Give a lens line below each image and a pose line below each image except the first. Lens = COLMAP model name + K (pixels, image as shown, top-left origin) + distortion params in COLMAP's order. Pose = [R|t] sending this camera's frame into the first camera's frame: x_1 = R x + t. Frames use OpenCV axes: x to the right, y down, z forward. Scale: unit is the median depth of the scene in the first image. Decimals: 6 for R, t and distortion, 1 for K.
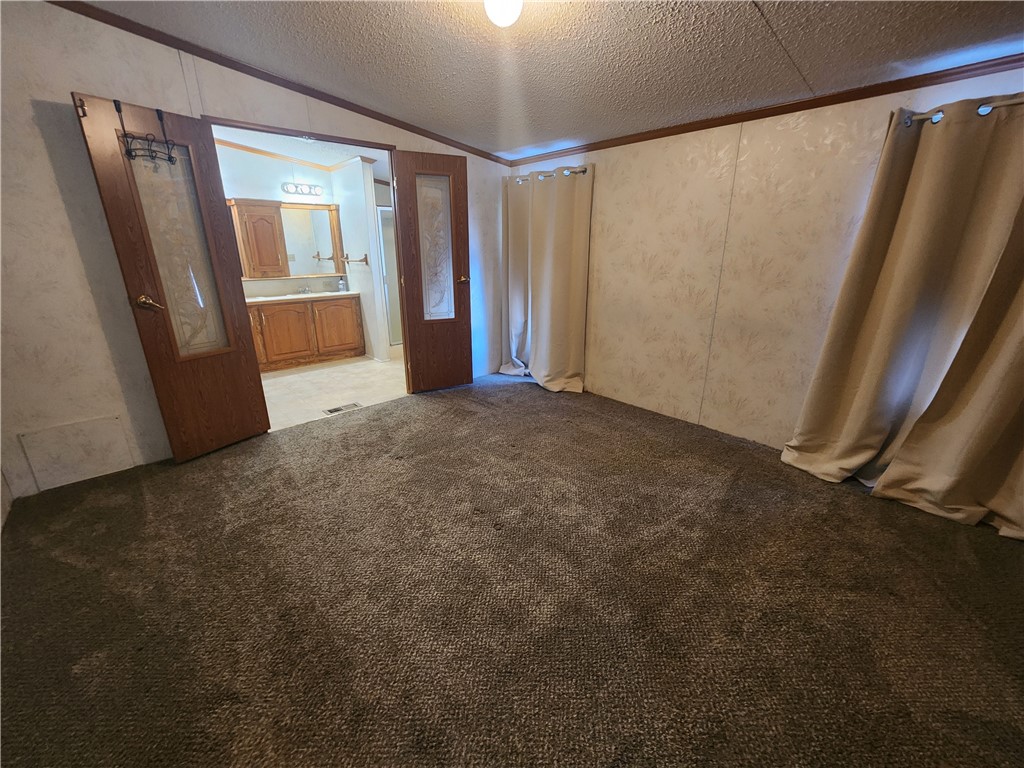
lens RADIAL K [[424.2, 0, 503.1], [0, 424.2, 385.7], [0, 0, 1]] dist [-0.001078, -0.000334]
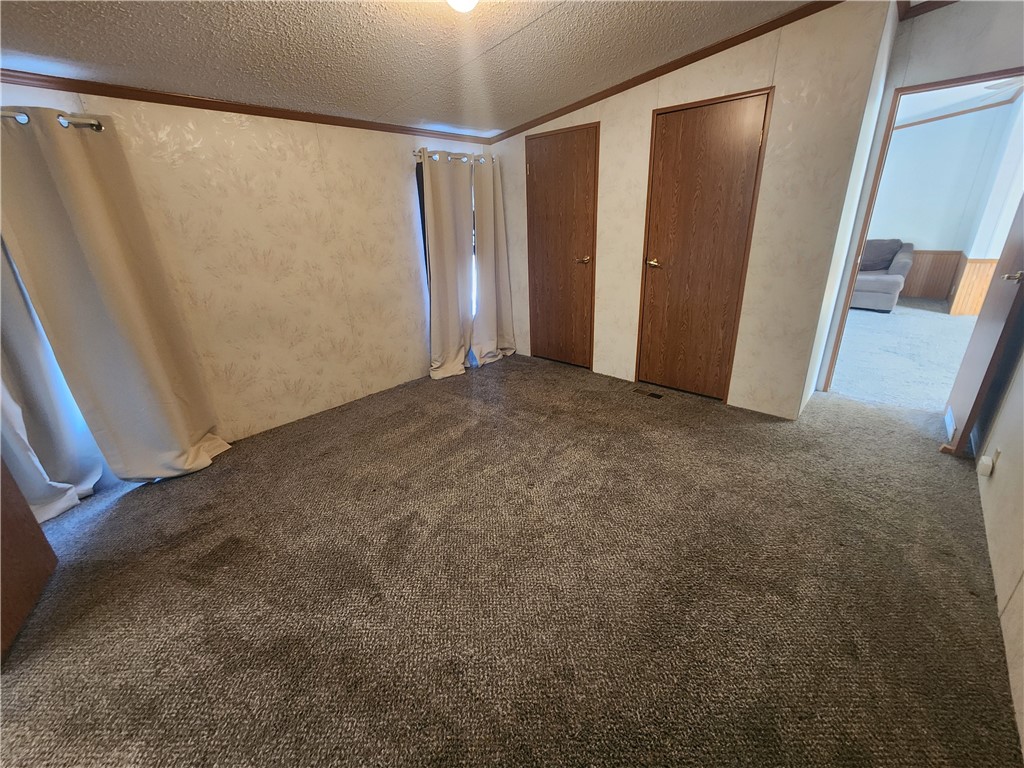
lens RADIAL K [[424.2, 0, 505.5], [0, 424.2, 389.3], [0, 0, 1]] dist [-0.001078, -0.000334]
pose [[-0.098120, -0.359418, 0.928004, -0.594034], [0.354566, 0.858685, 0.370059, -0.202888], [-0.929869, 0.365349, 0.043183, 0.583533]]
